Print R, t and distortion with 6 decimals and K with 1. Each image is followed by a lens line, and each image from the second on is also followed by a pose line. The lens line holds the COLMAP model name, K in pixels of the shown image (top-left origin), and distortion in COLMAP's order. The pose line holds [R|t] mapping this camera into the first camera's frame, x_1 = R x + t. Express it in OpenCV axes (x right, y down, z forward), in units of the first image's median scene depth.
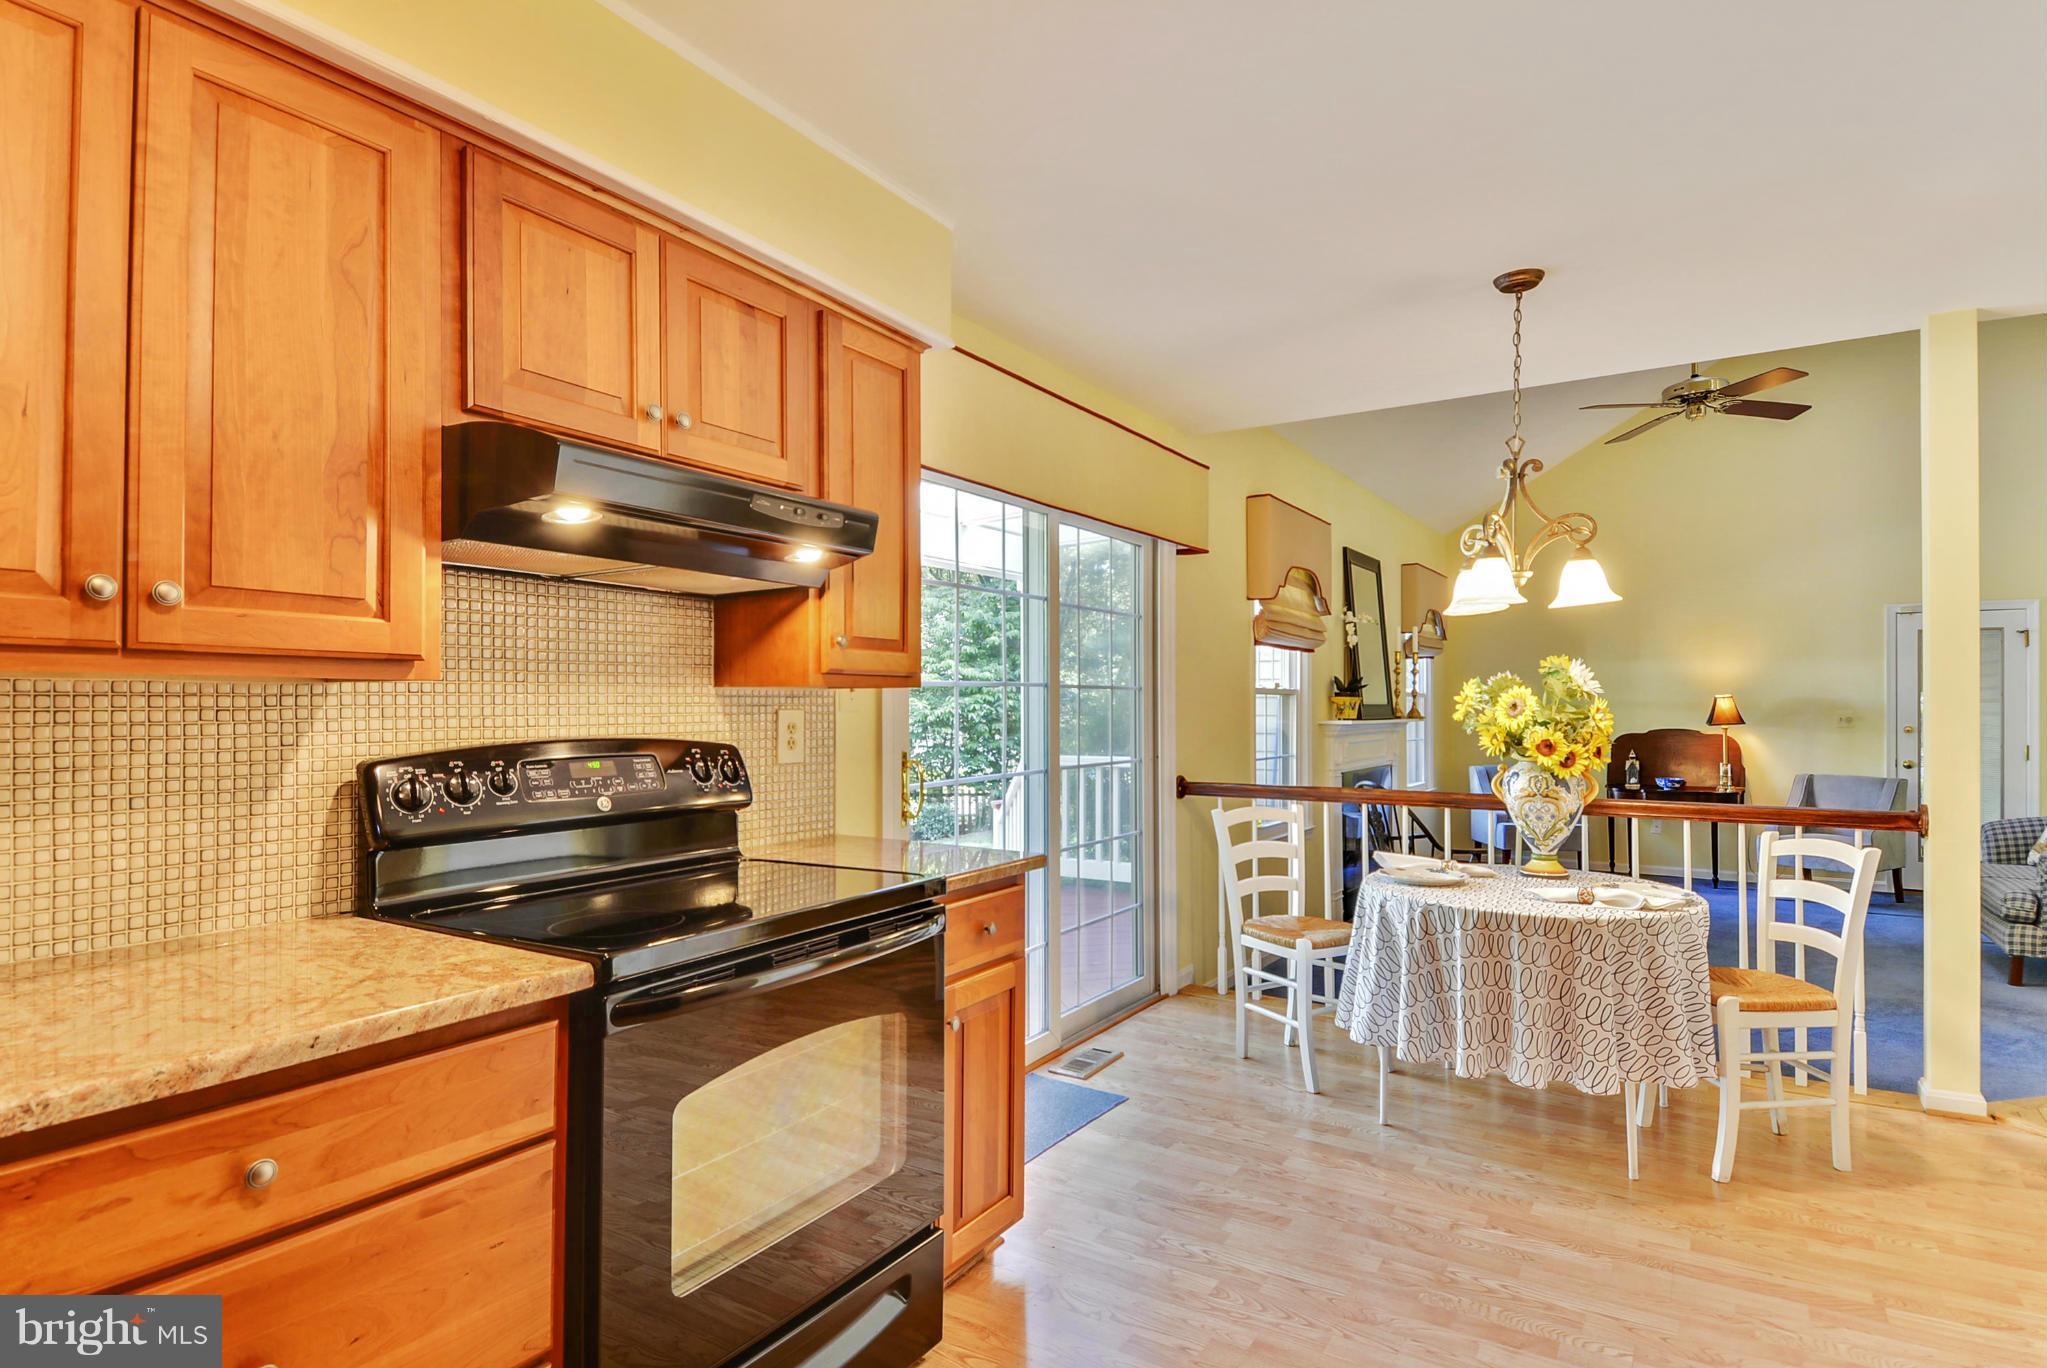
lens RADIAL K [[1108.3, 0, 1023.7], [0, 1108.3, 692.0], [0, 0, 1]] dist [0.020834, -0.004612]
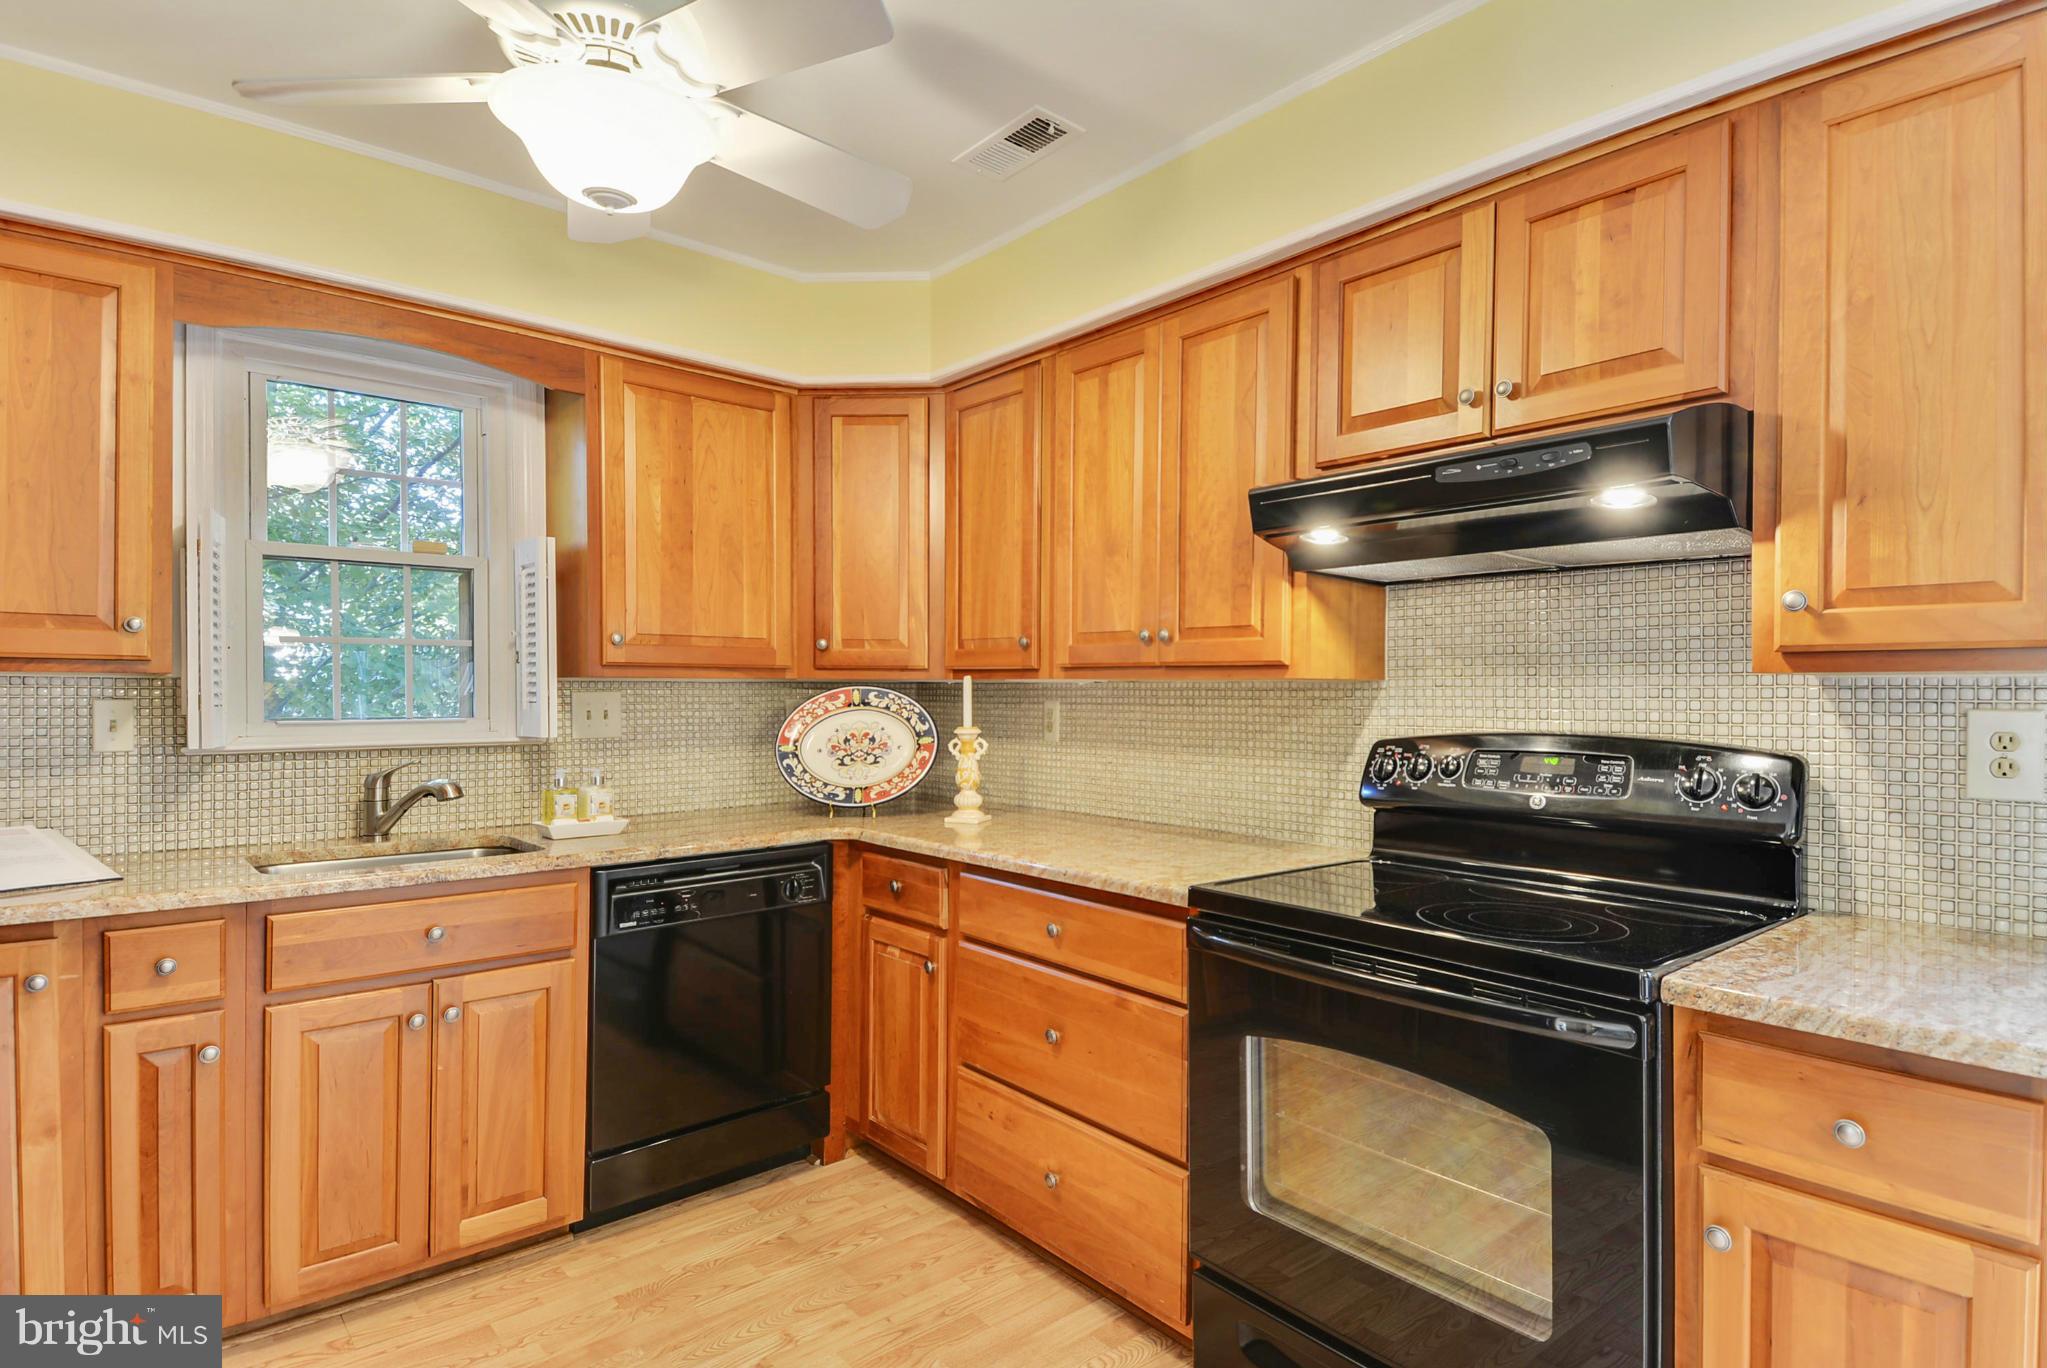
lens RADIAL K [[1007.1, 0, 1025.6], [0, 1007.1, 685.5], [0, 0, 1]] dist [0.001555, 0.000100]
pose [[-0.306423, -0.006499, -0.951873, 0.546979], [0.006233, 0.999942, -0.008834, 0.005359], [0.951875, -0.008641, -0.306364, 0.793180]]
